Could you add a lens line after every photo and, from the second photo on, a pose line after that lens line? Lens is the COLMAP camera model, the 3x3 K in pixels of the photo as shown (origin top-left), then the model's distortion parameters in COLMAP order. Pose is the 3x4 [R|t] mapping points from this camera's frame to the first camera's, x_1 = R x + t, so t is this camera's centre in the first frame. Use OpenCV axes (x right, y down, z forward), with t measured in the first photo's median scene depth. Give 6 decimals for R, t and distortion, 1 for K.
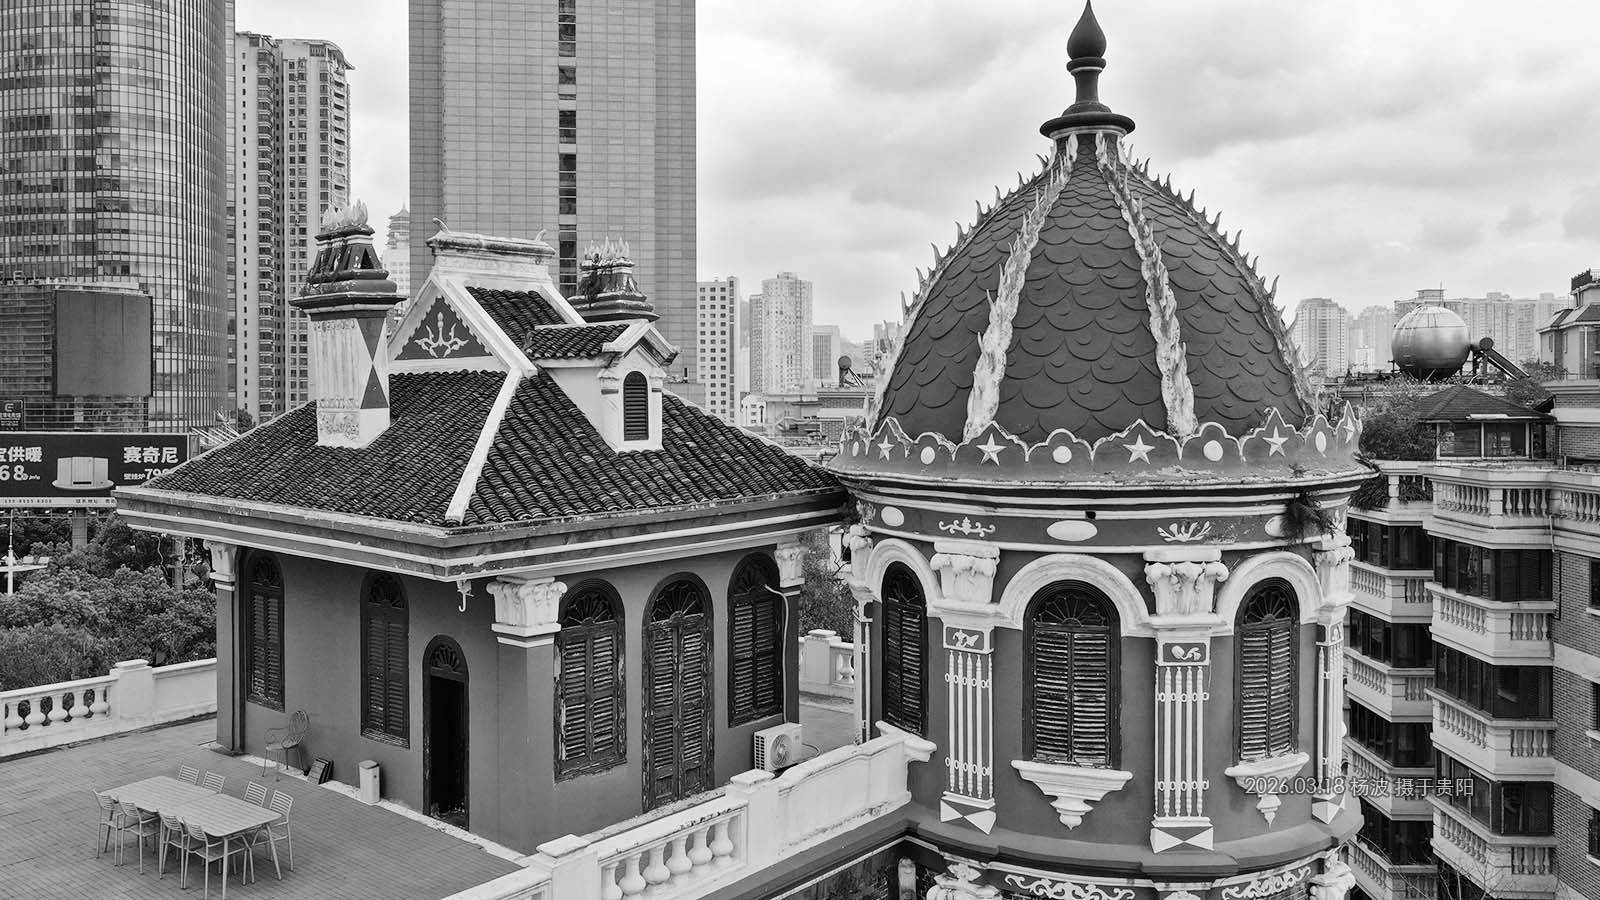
lens RADIAL K [[1259.8, 0, 796.4], [0, 1259.8, 413.2], [0, 0, 1]] dist [0.004673, 0.006158]
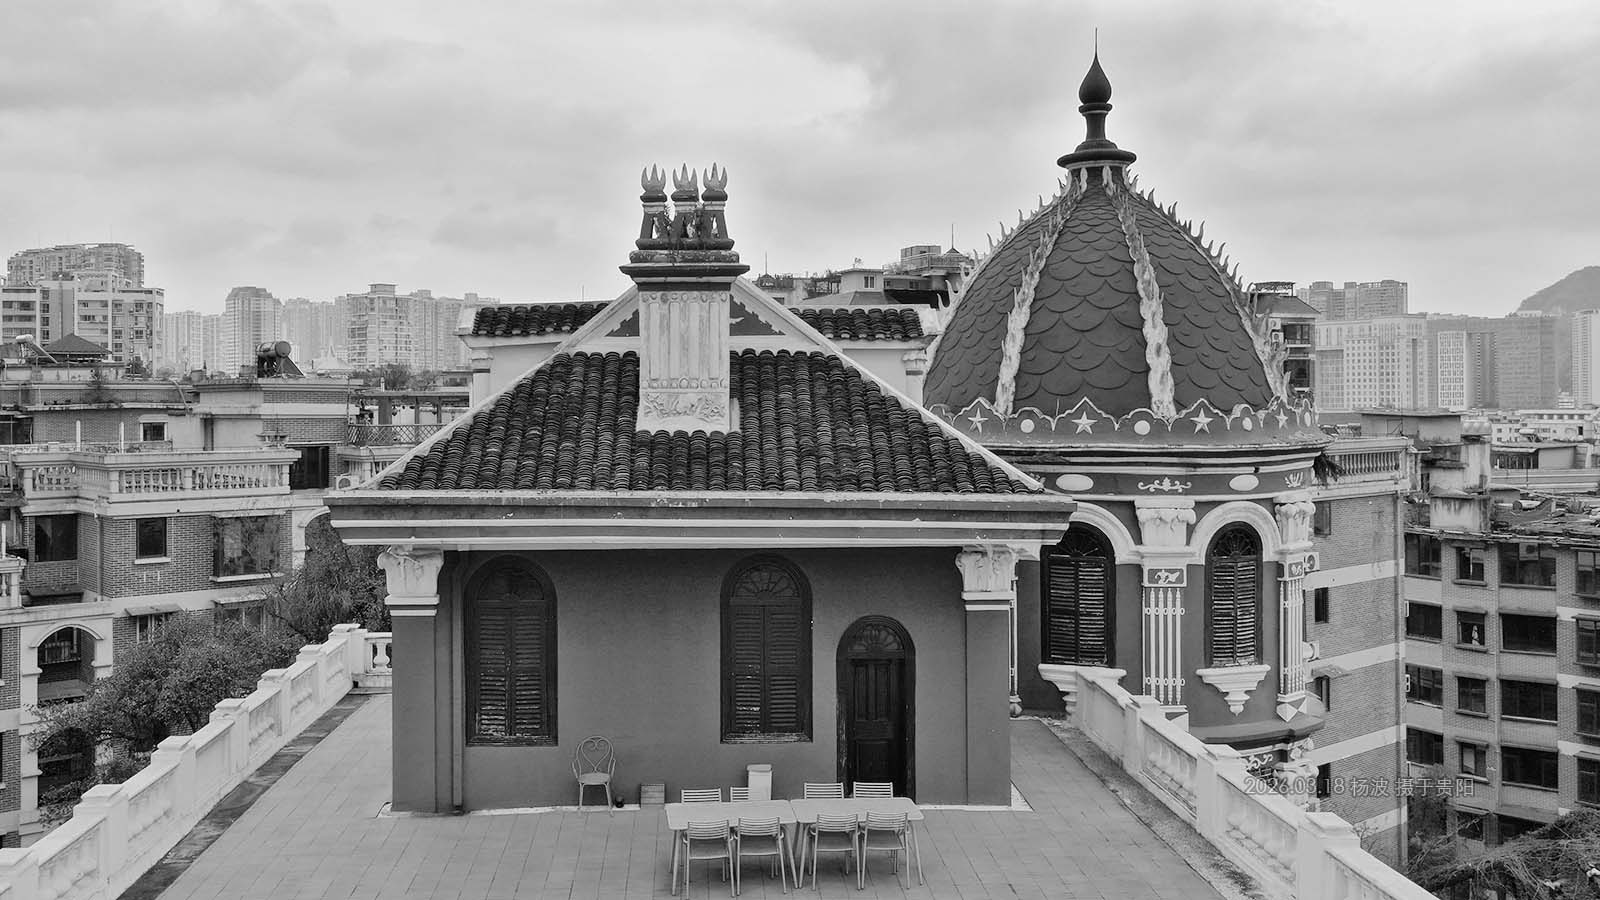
lens RADIAL K [[1467.1, 0, 709.0], [0, 1467.1, 384.4], [0, 0, 1]] dist [0.002598, 0.000000]
pose [[0.759710, 0.004160, 0.650248, -1.046736], [0.007730, 0.999851, -0.015429, 0.009746], [-0.650216, 0.016748, 0.759565, 0.185739]]
